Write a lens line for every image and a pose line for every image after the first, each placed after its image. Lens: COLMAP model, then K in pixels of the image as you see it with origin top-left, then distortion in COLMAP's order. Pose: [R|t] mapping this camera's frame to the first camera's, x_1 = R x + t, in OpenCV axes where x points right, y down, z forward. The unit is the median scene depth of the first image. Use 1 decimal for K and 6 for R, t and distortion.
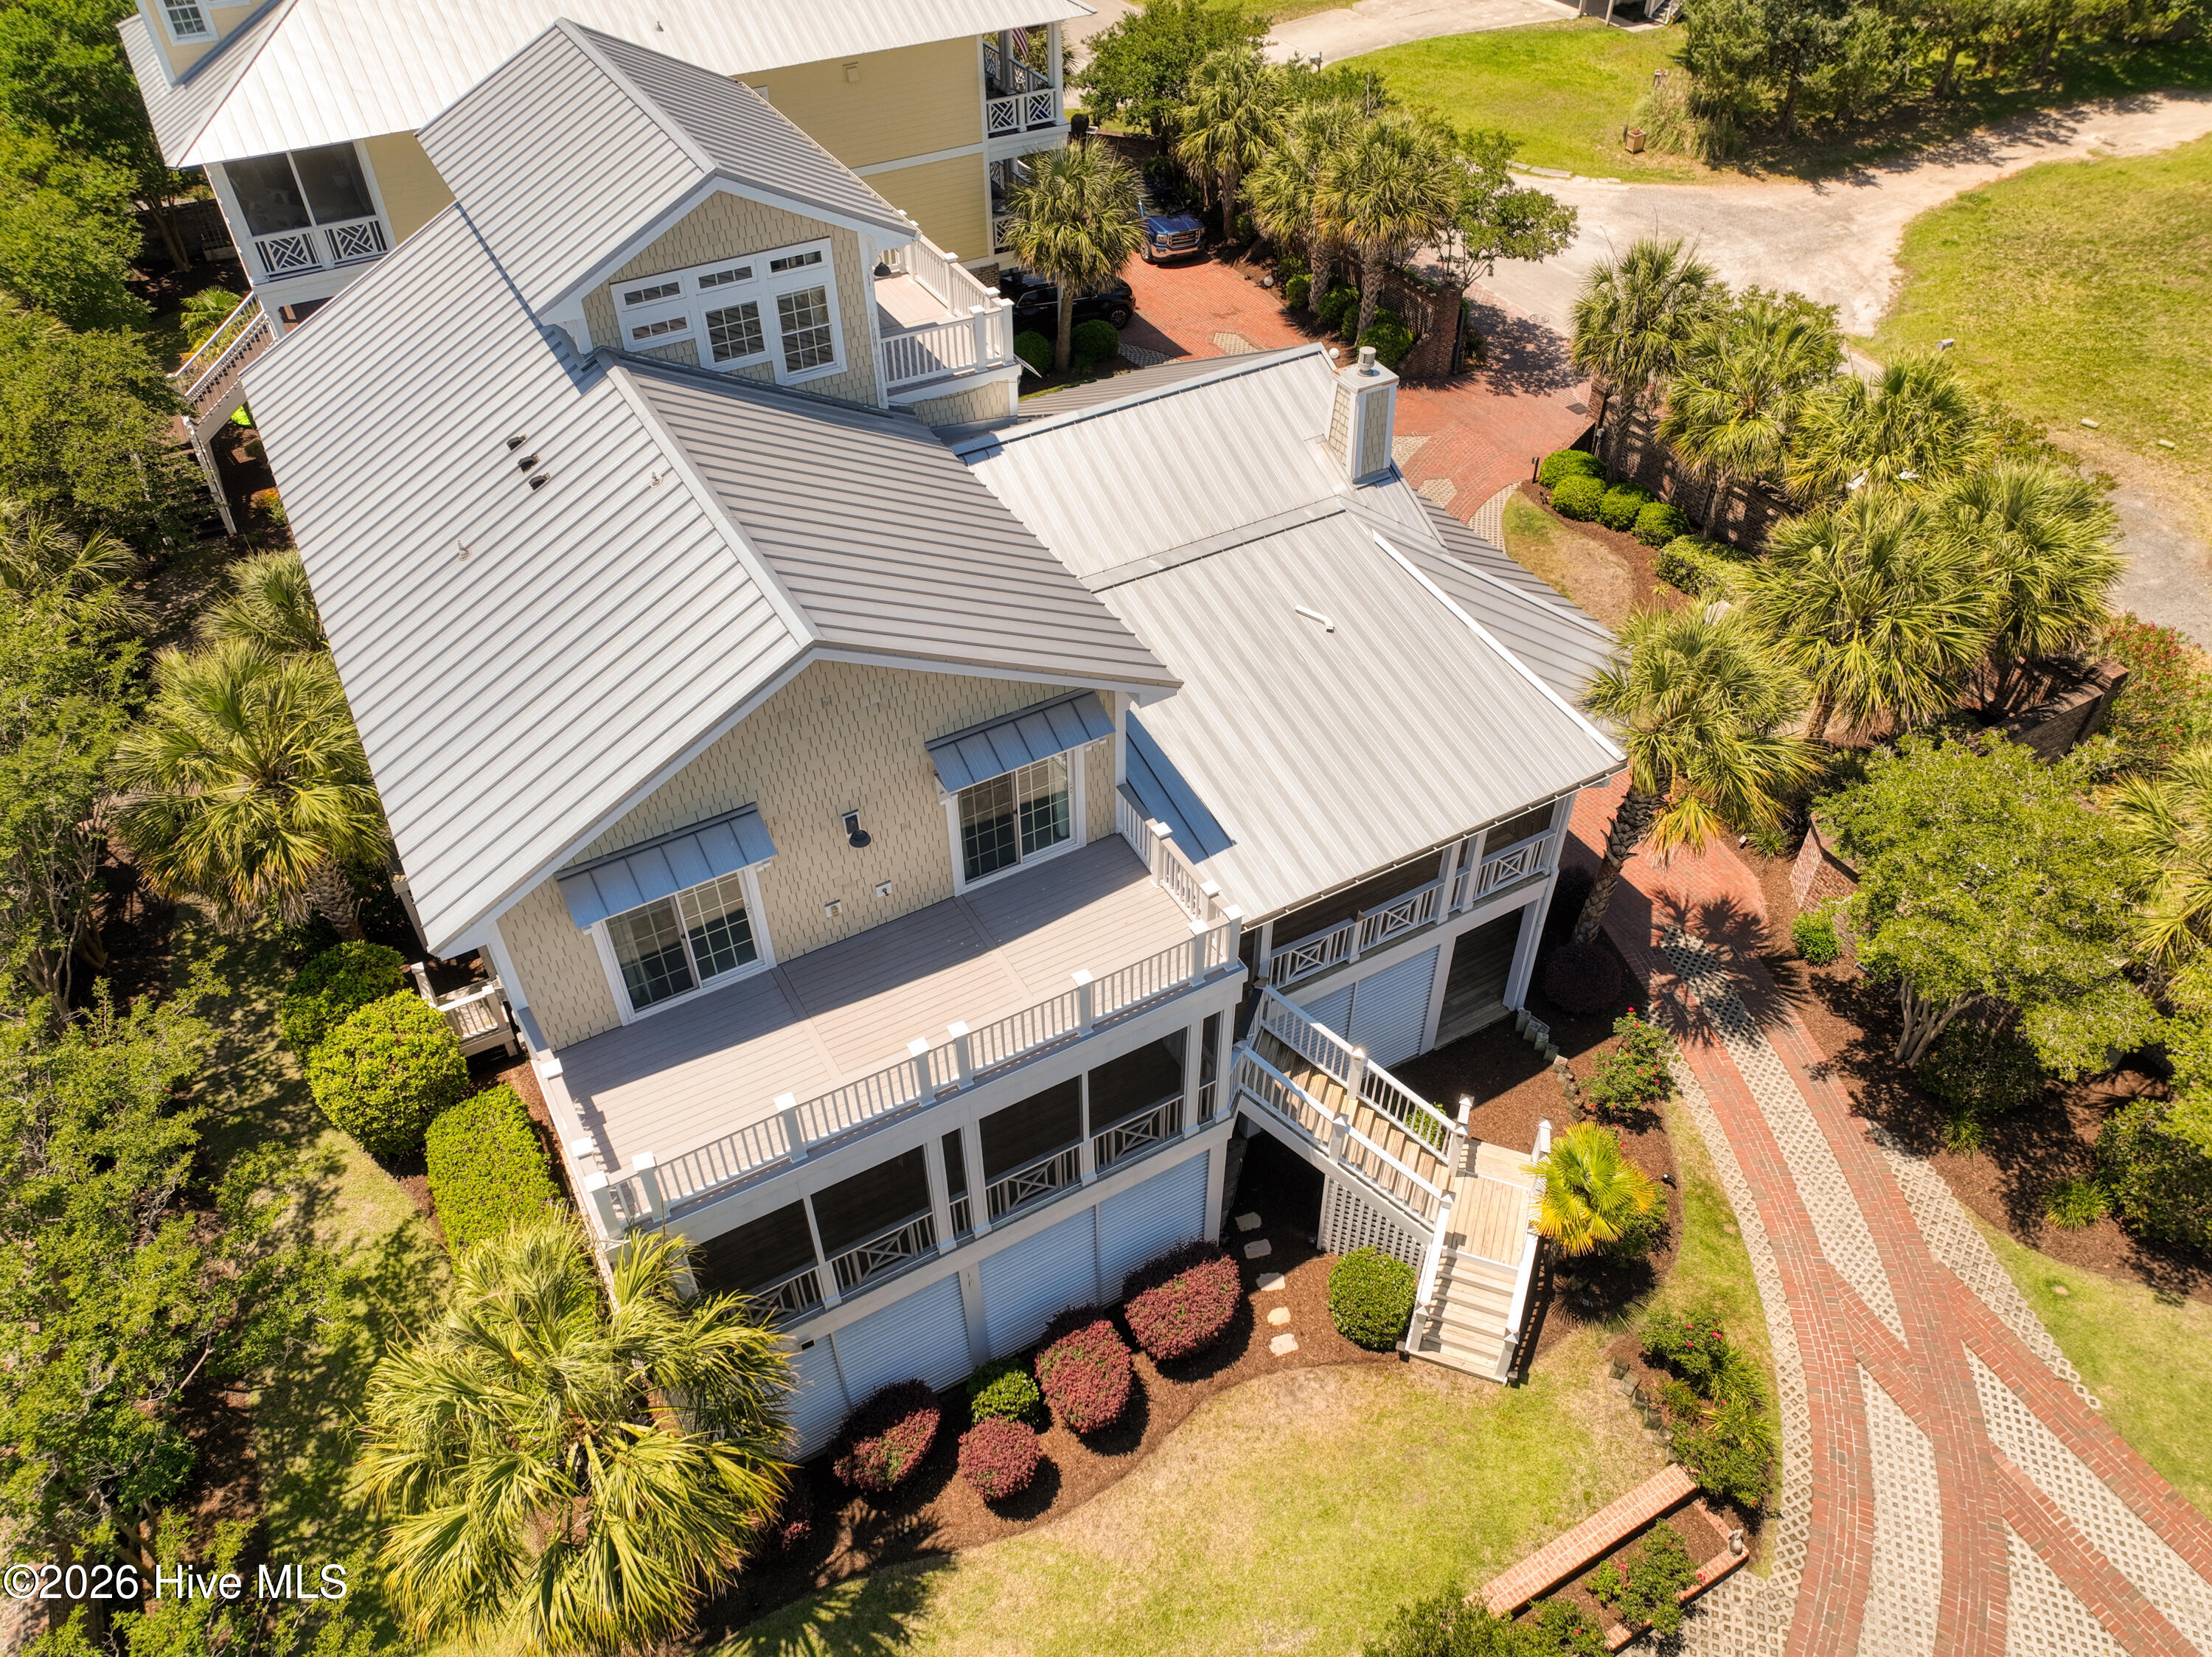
lens RADIAL K [[1555.0, 0, 1108.7], [0, 1555.0, 830.5], [0, 0, 1]] dist [-0.000657, 0.020186]
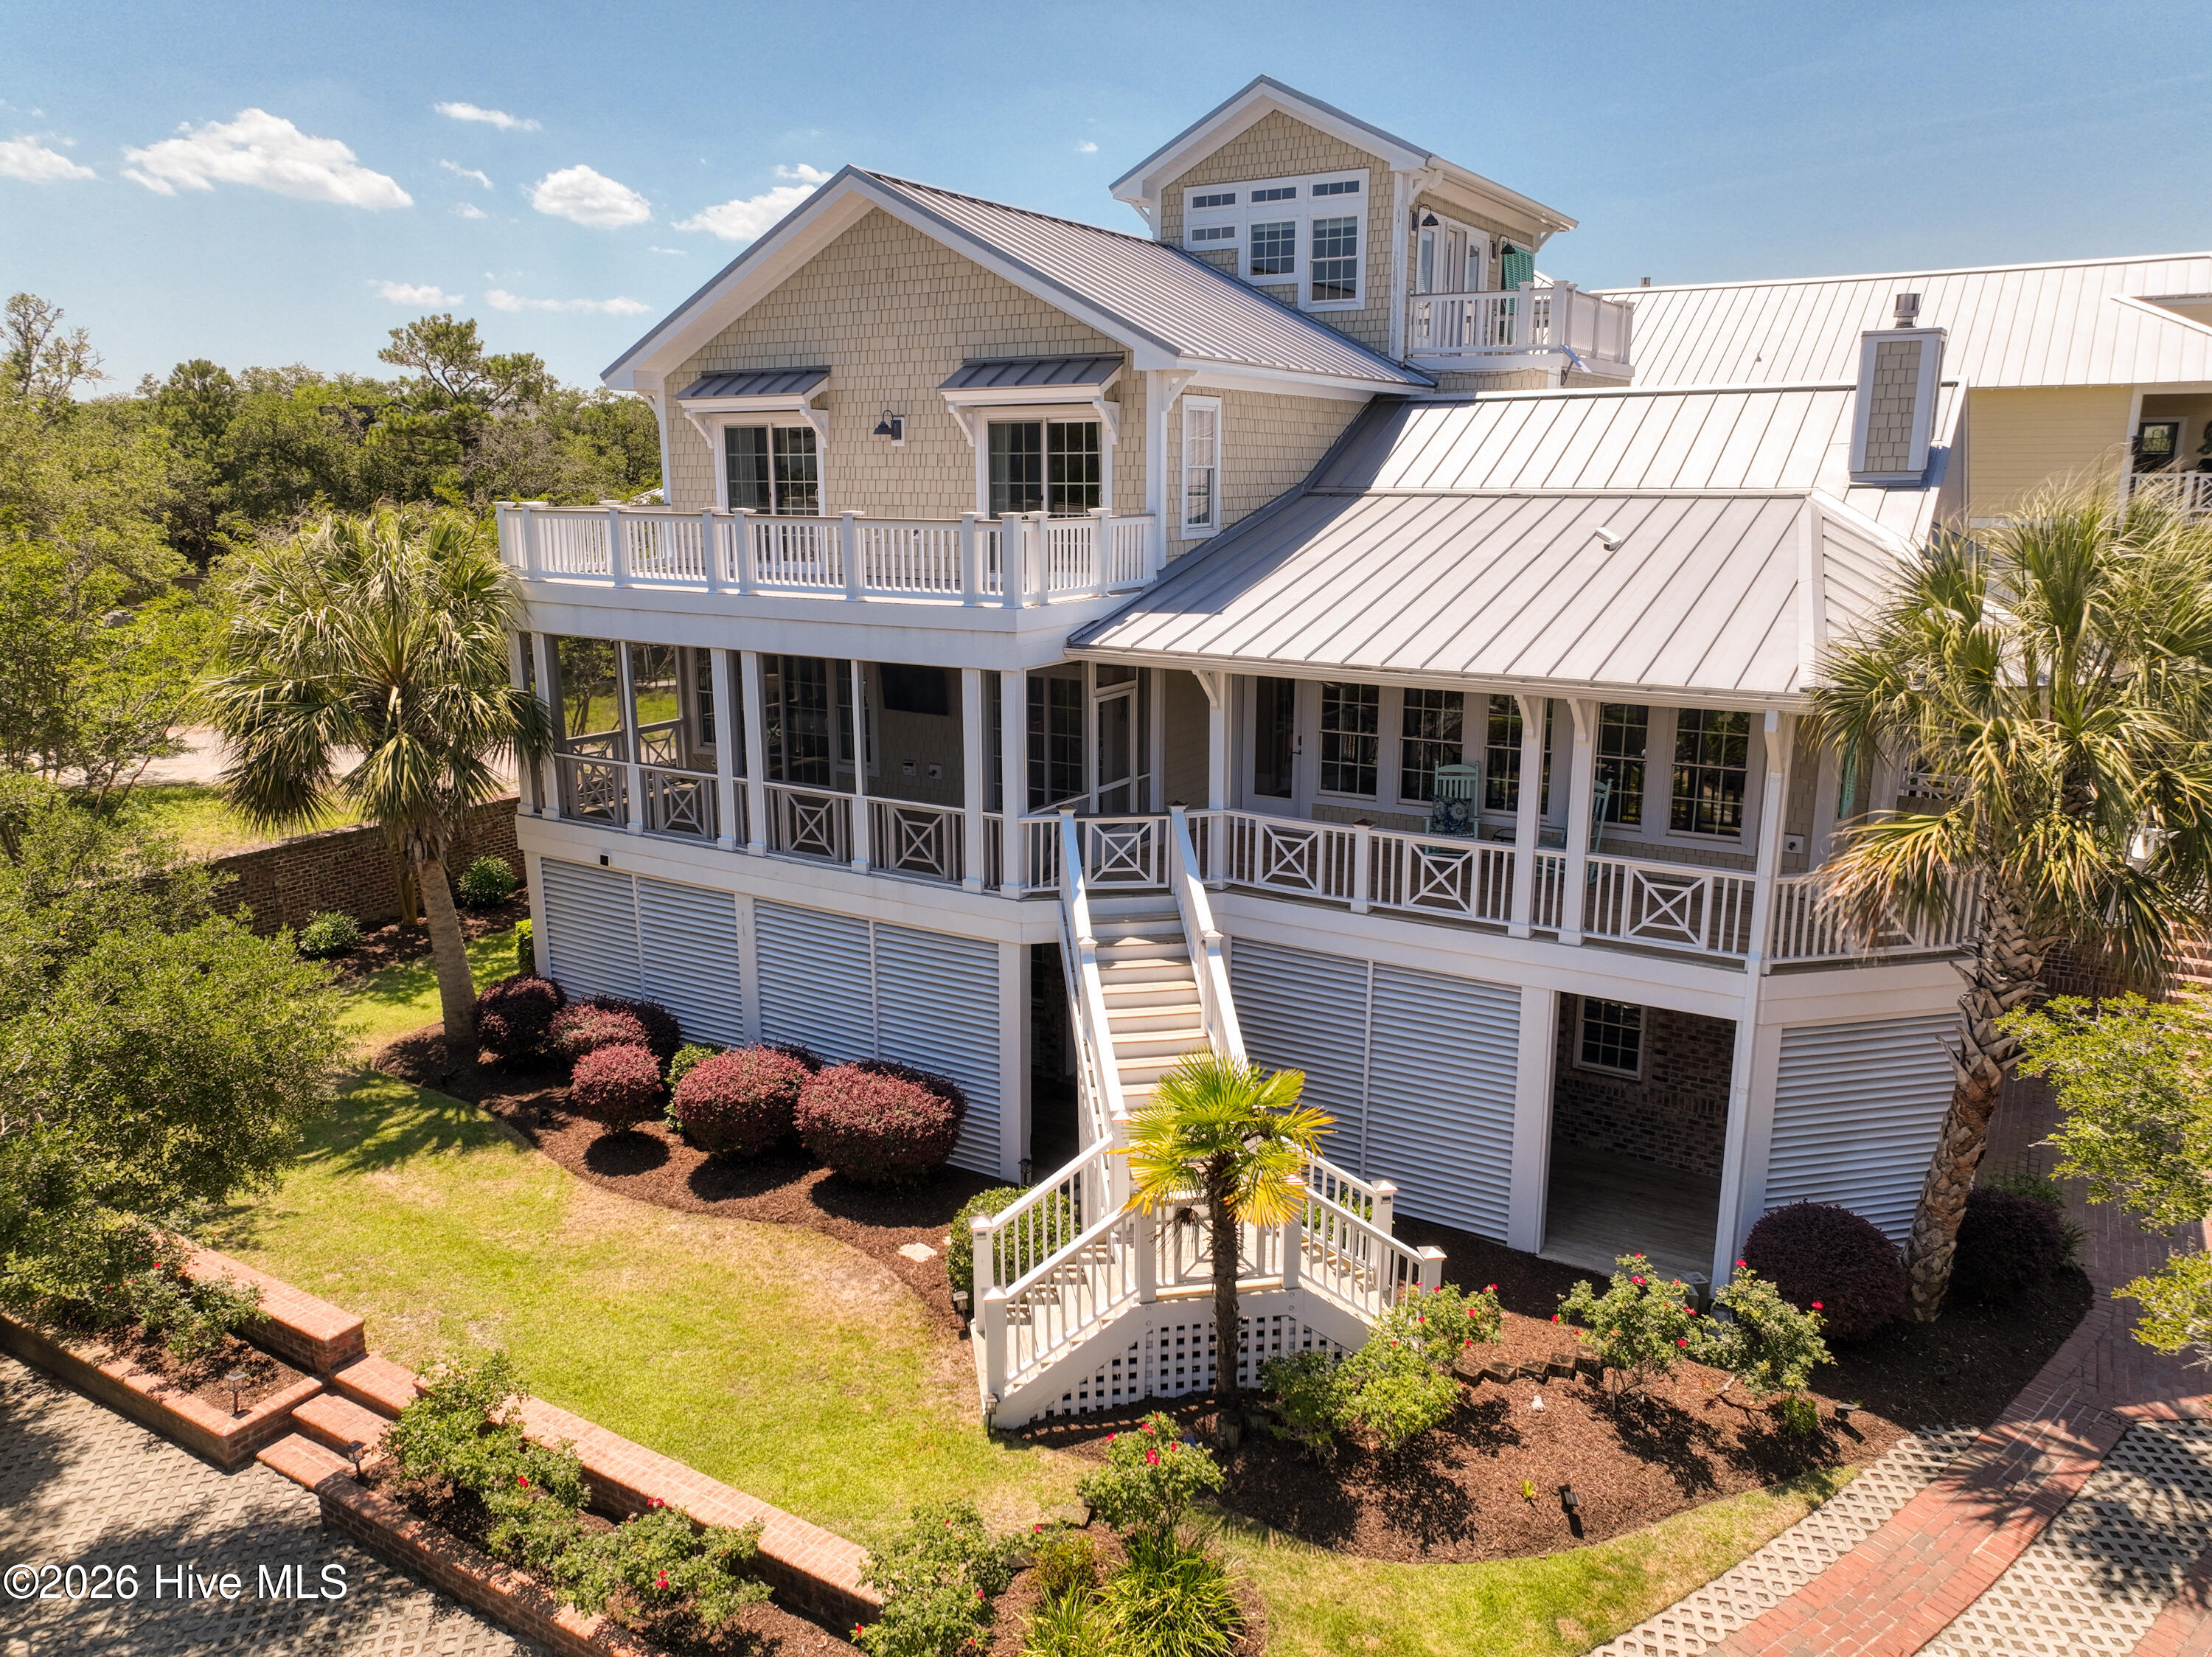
lens RADIAL K [[1555.0, 0, 1110.2], [0, 1555.0, 827.5], [0, 0, 1]] dist [-0.000657, 0.020186]
pose [[0.487747, 0.204311, -0.848740, 0.727370], [-0.594417, 0.789760, -0.151481, 0.240670], [0.639352, 0.578390, 0.506649, 0.605744]]
